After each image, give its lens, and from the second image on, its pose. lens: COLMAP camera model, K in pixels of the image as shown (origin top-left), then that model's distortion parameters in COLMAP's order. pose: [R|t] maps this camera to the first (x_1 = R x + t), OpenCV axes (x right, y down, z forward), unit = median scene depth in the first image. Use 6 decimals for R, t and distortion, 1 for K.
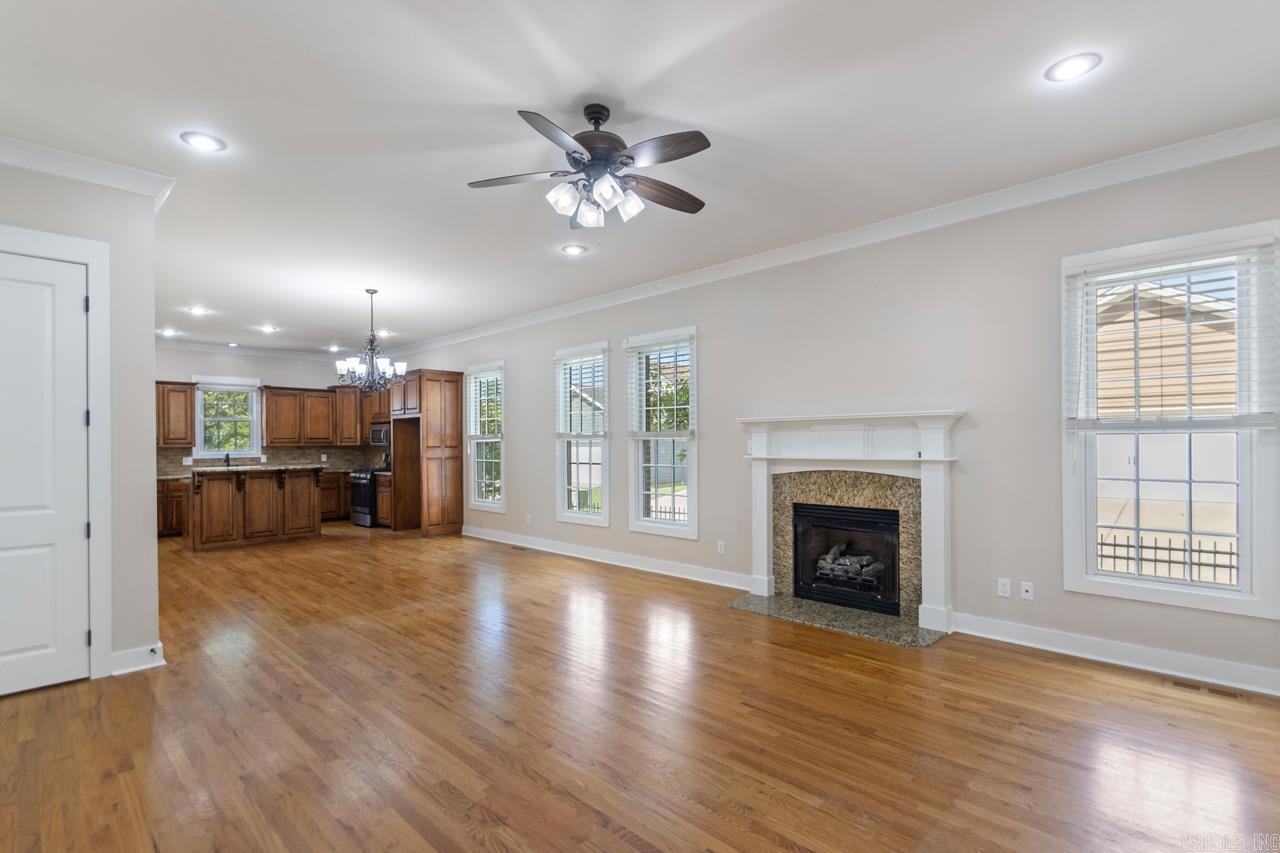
lens RADIAL K [[602.1, 0, 646.1], [0, 602.1, 442.5], [0, 0, 1]] dist [0.004708, -0.000124]
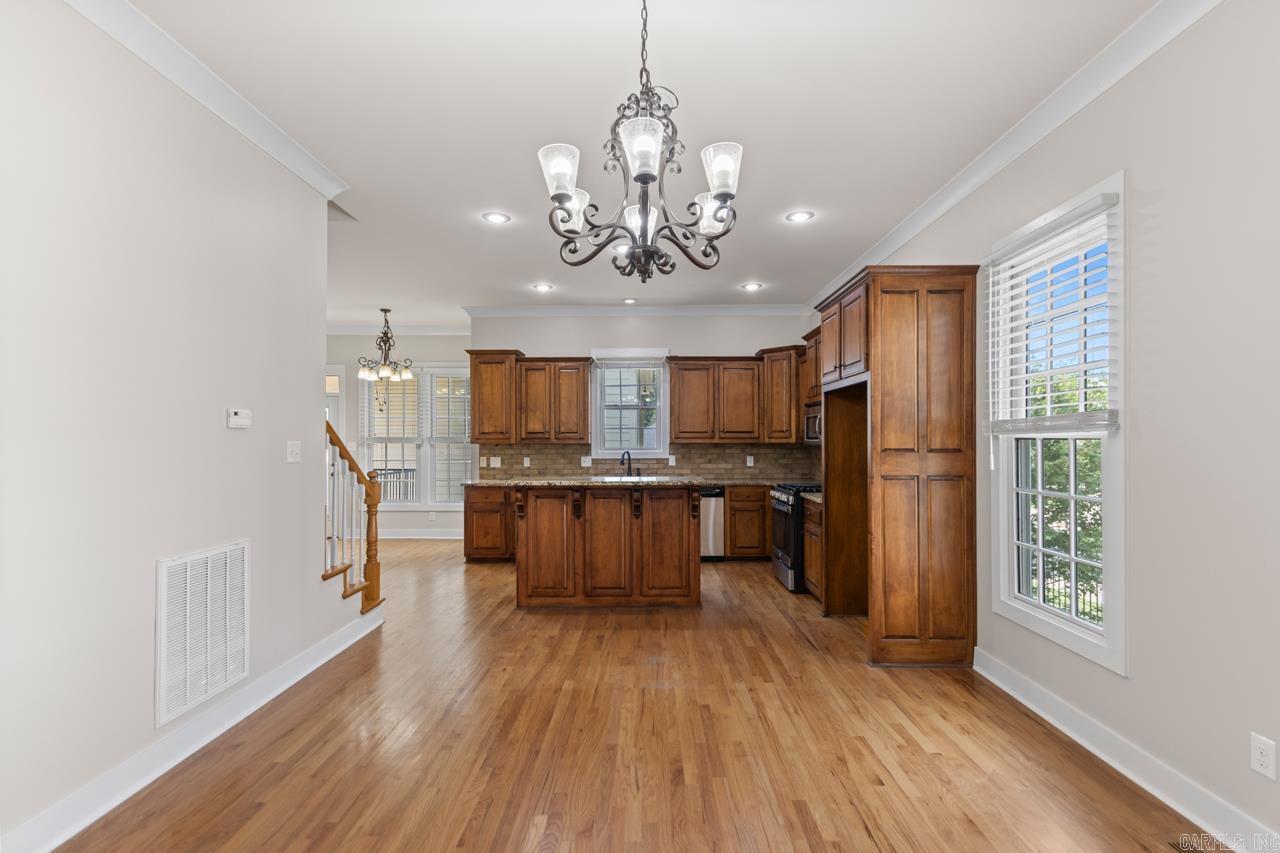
lens RADIAL K [[602.1, 0, 648.5], [0, 602.1, 436.2], [0, 0, 1]] dist [0.004708, -0.000124]
pose [[0.696625, 0.002800, -0.717430, -0.166501], [-0.004504, 0.999990, -0.000471, -0.001586], [0.717421, 0.003559, 0.696631, 0.559307]]
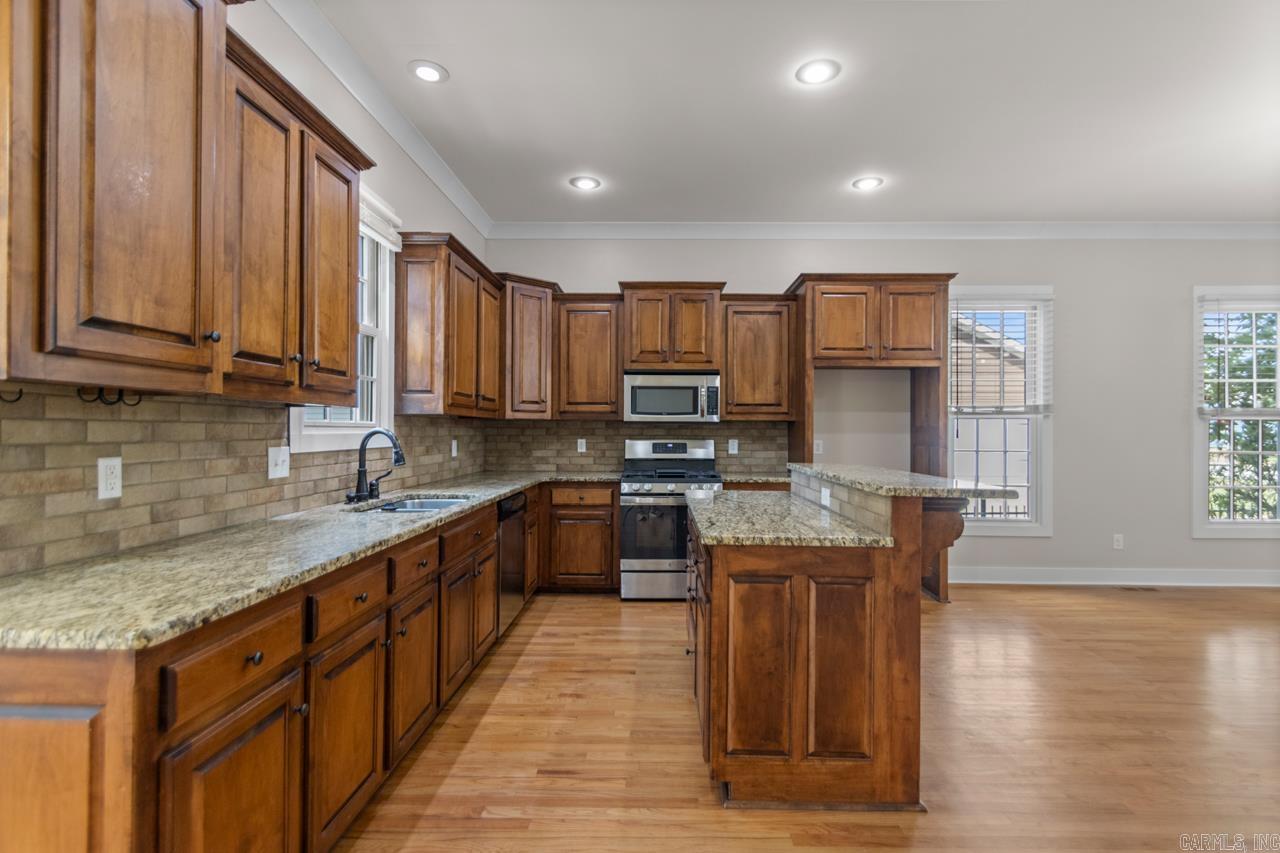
lens RADIAL K [[602.1, 0, 643.8], [0, 602.1, 429.0], [0, 0, 1]] dist [0.004708, -0.000124]
pose [[0.727506, 0.016655, 0.685899, -0.876558], [-0.012775, 0.999861, -0.010729, 0.018800], [-0.685982, -0.000957, 0.727618, 0.763639]]
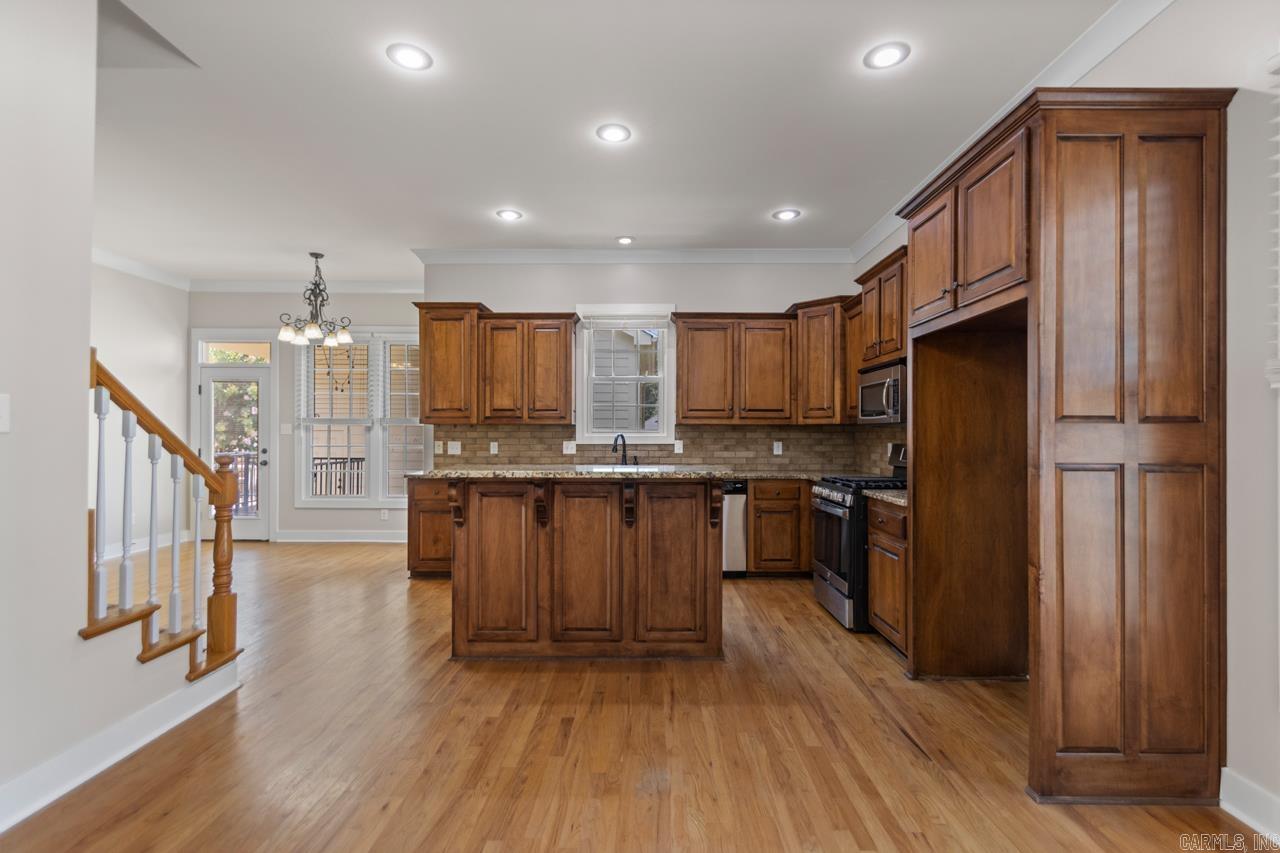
lens RADIAL K [[602.1, 0, 649.5], [0, 602.1, 427.7], [0, 0, 1]] dist [0.004708, -0.000124]
pose [[0.695177, 0.004499, -0.718824, -0.289702], [-0.009203, 0.999954, -0.002641, 0.012374], [0.718779, 0.008451, 0.695187, 0.682290]]
